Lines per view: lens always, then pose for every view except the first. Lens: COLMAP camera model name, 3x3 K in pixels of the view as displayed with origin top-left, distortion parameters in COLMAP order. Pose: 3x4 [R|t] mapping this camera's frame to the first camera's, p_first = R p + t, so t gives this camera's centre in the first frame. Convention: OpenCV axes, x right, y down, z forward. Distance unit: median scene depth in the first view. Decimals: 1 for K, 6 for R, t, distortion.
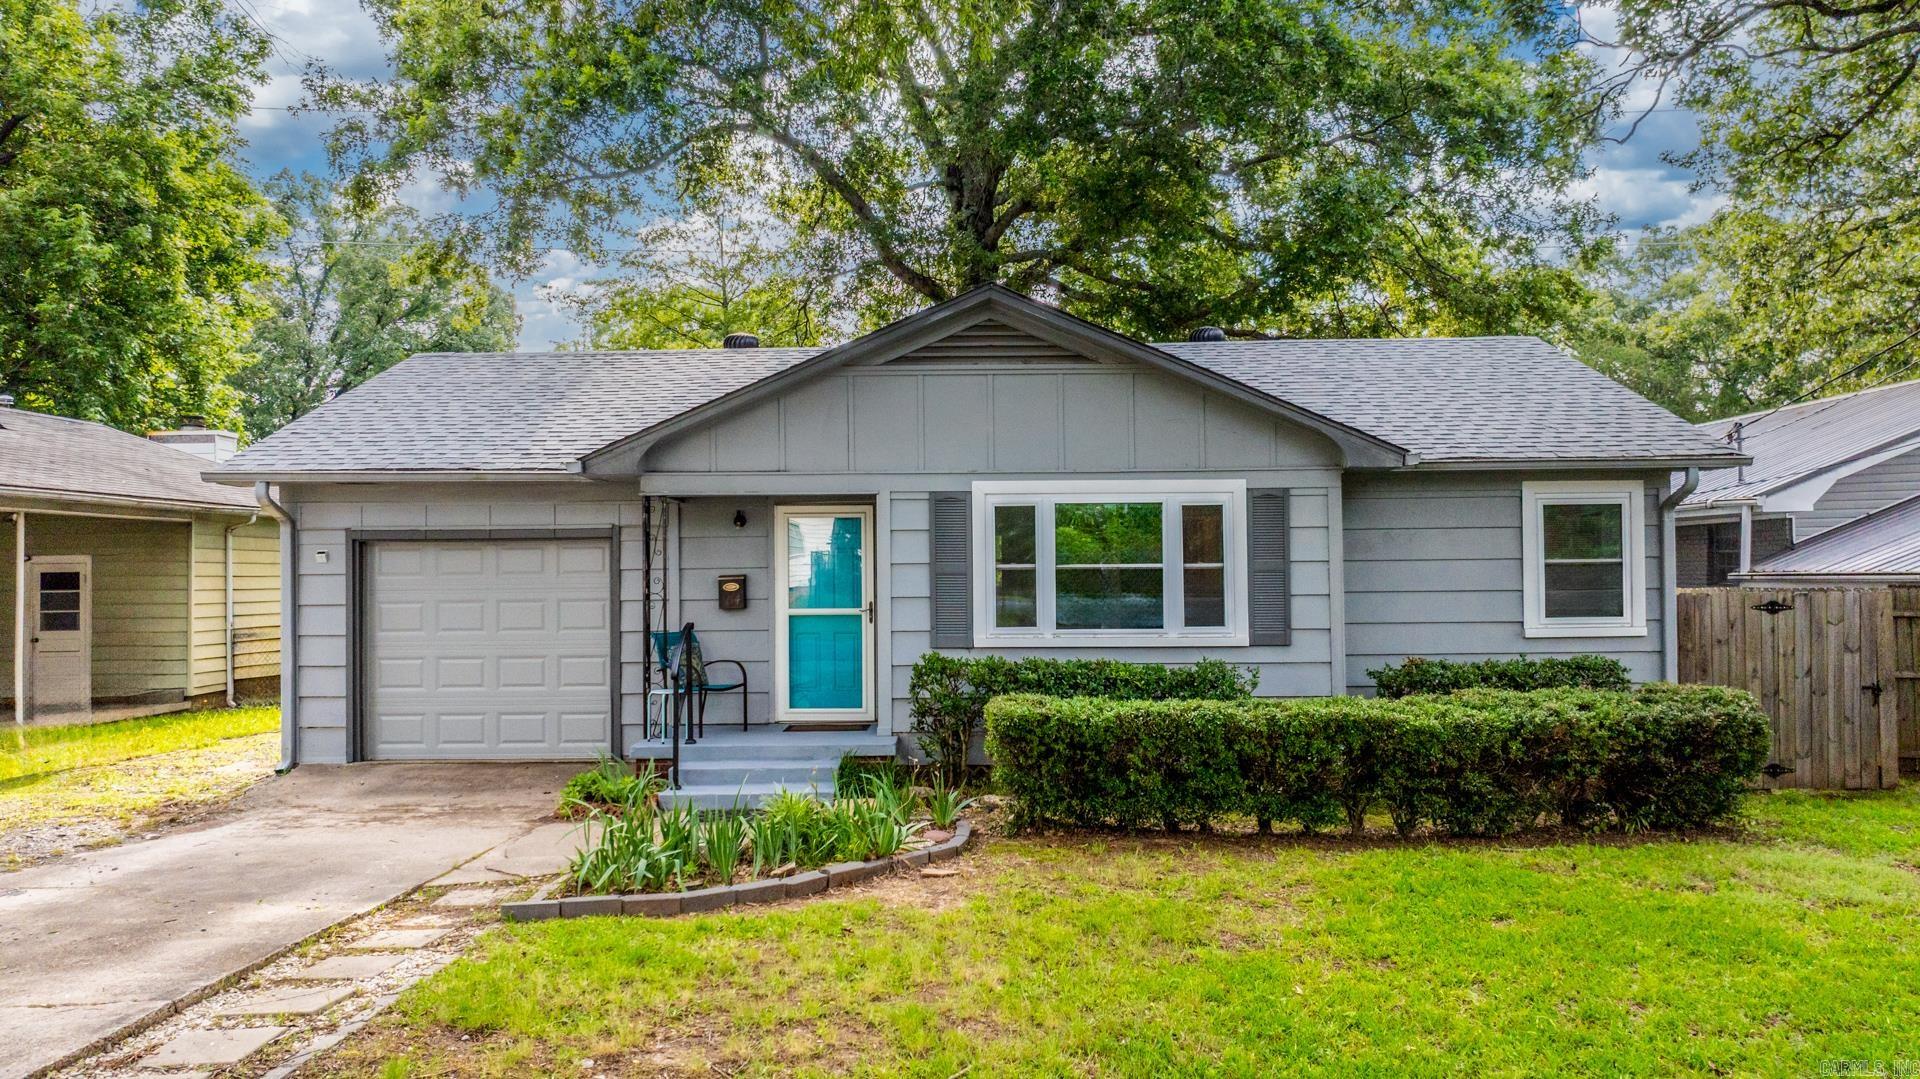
lens RADIAL K [[1364.2, 0, 963.1], [0, 1364.2, 546.3], [0, 0, 1]] dist [-0.016064, -0.003933]
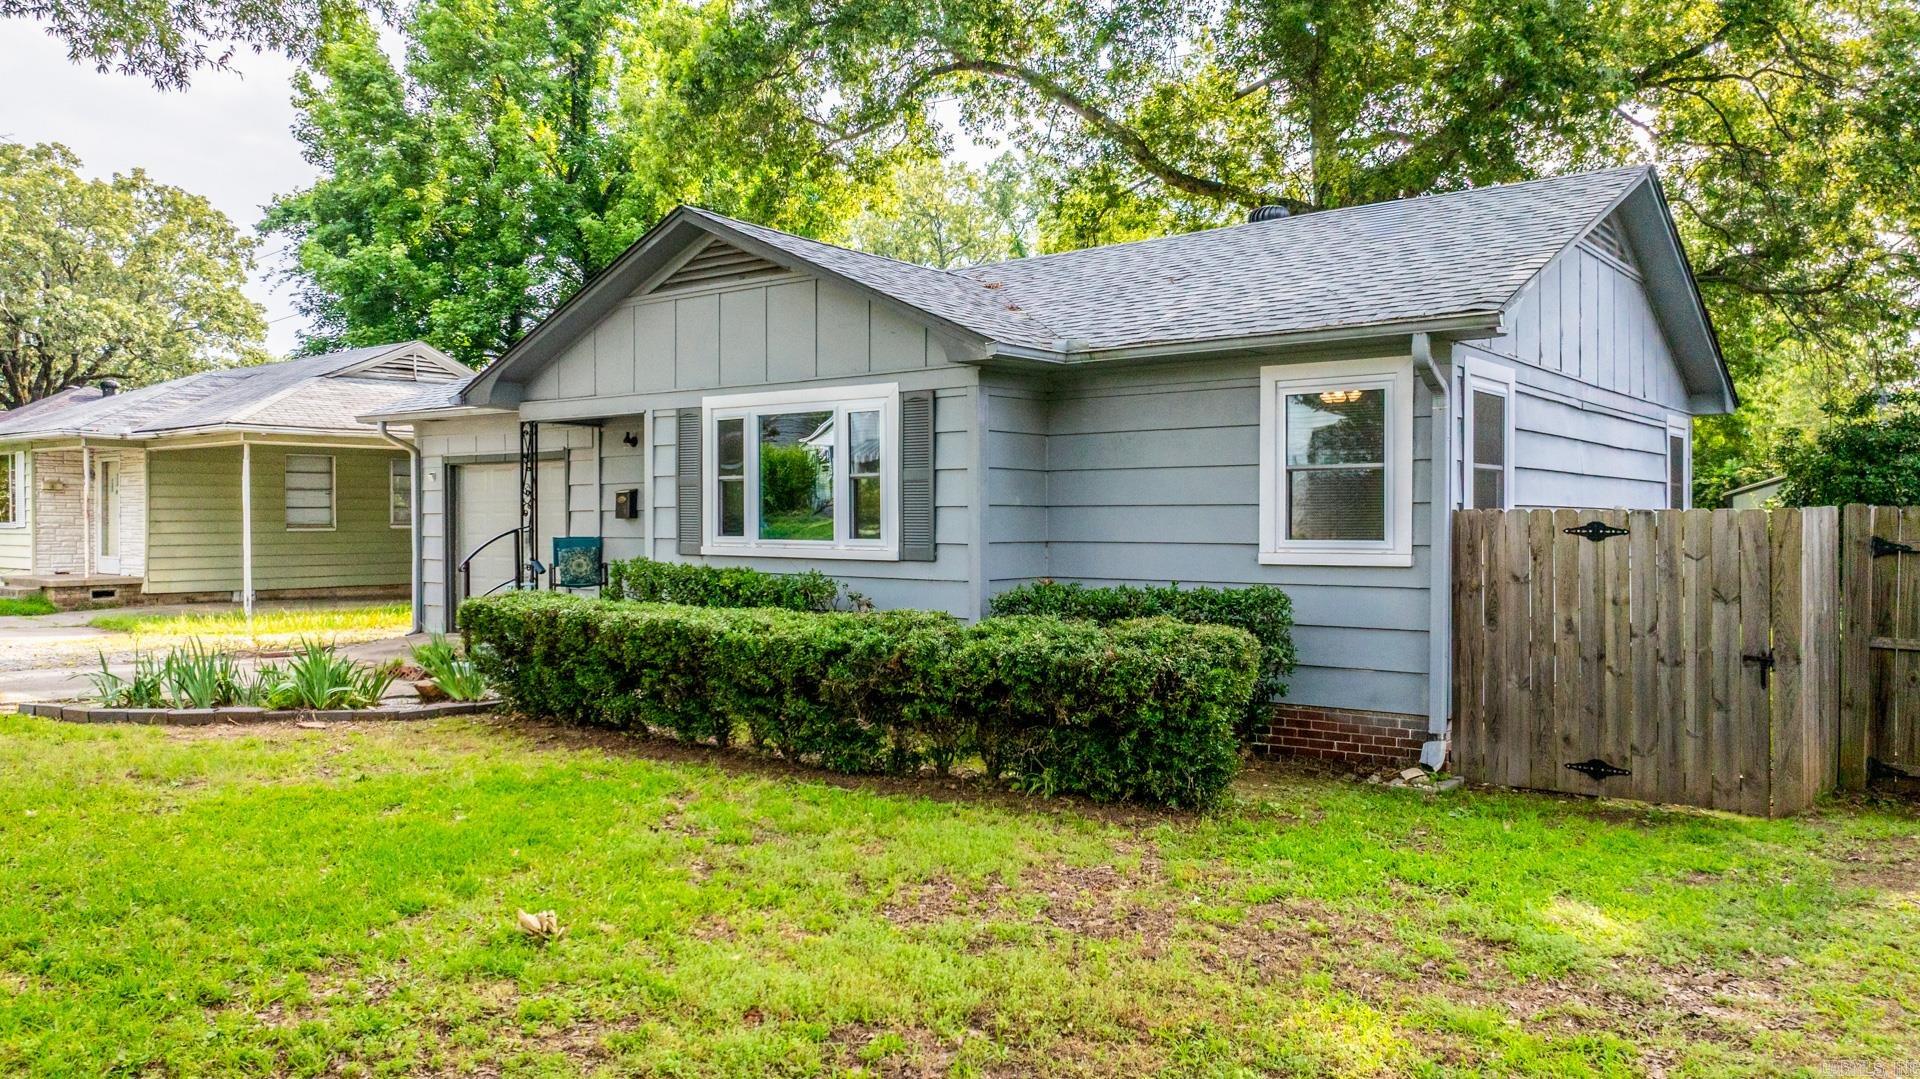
lens RADIAL K [[1364.2, 0, 971.5], [0, 1364.2, 519.6], [0, 0, 1]] dist [-0.016064, -0.003933]
pose [[0.799386, 0.009676, -0.600739, 0.791355], [0.004091, 0.999759, 0.021546, 0.024442], [0.600803, -0.019681, 0.799154, 0.278191]]
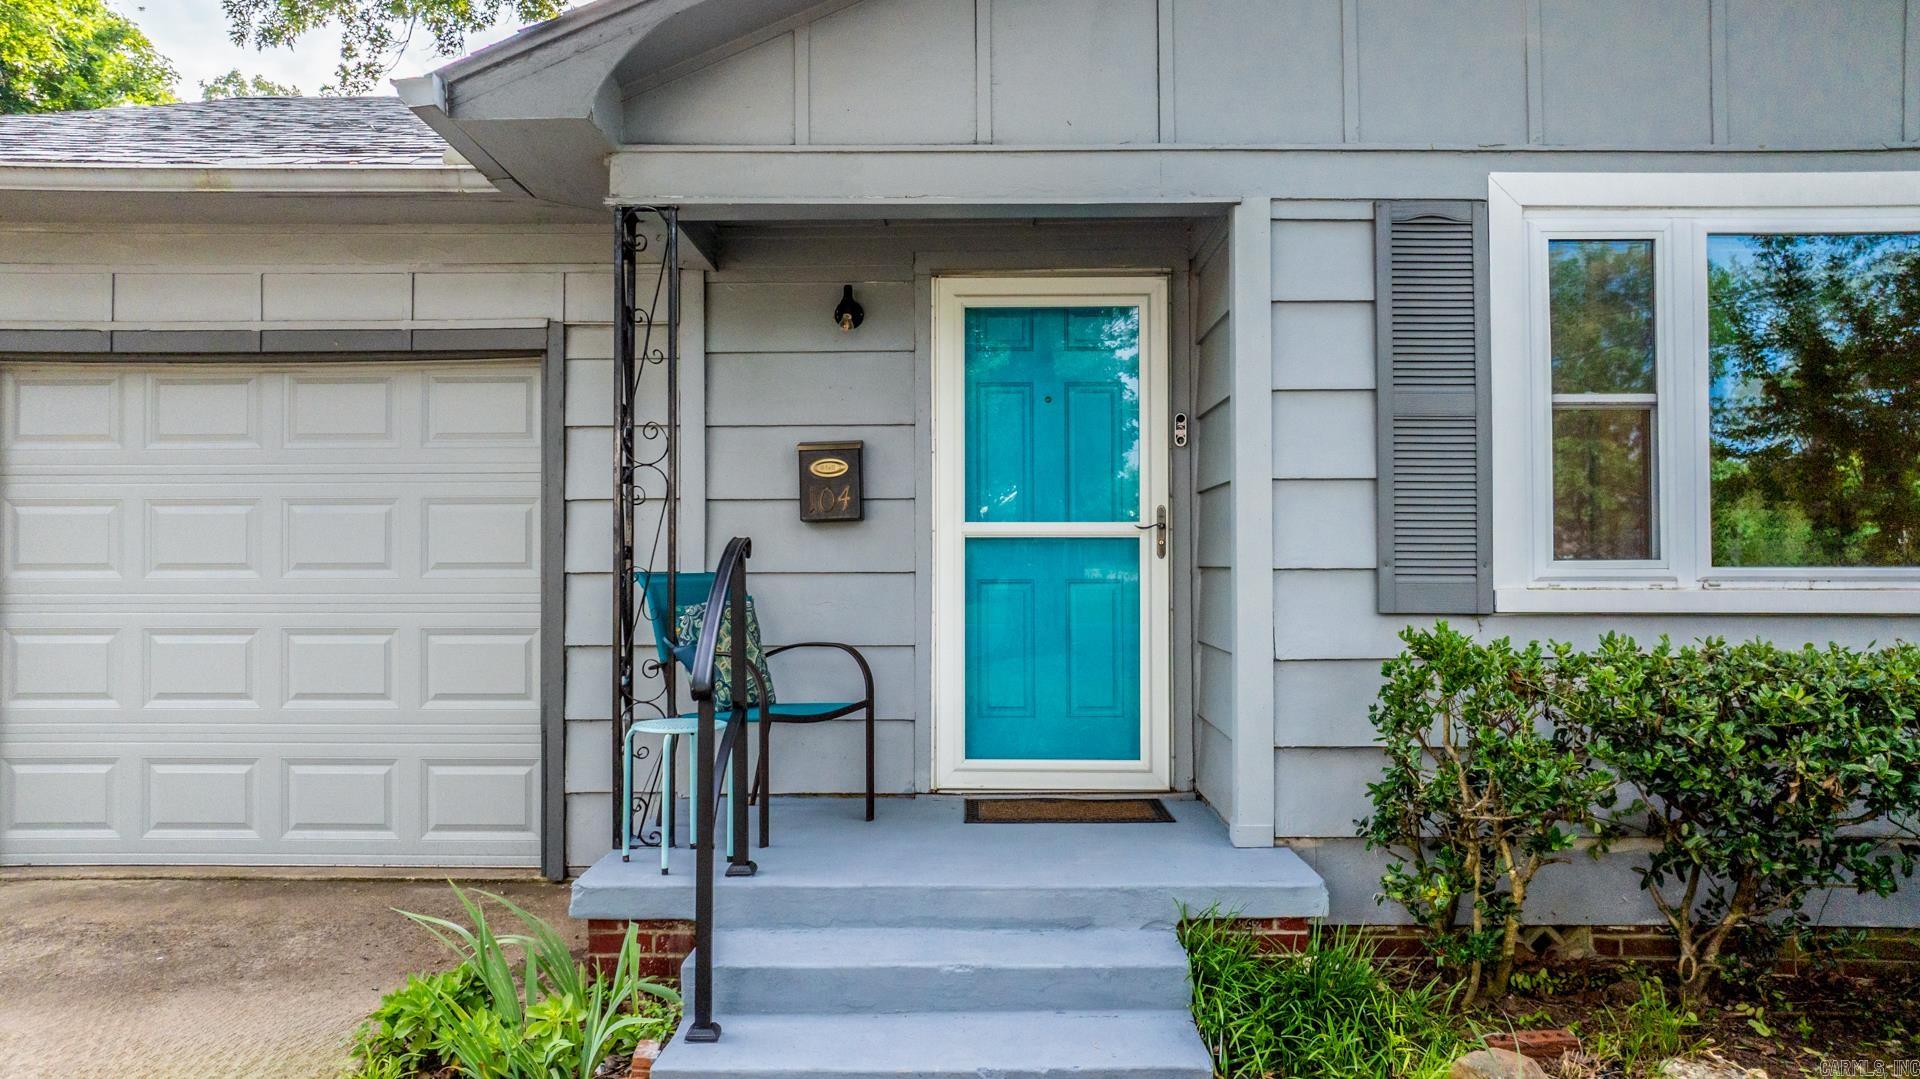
lens RADIAL K [[1364.2, 0, 961.6], [0, 1364.2, 547.6], [0, 0, 1]] dist [-0.016064, -0.003933]
pose [[0.999970, 0.007649, 0.001532, -0.136958], [-0.007664, 0.999920, 0.010069, 0.052423], [-0.001455, -0.010081, 0.999948, 0.613042]]
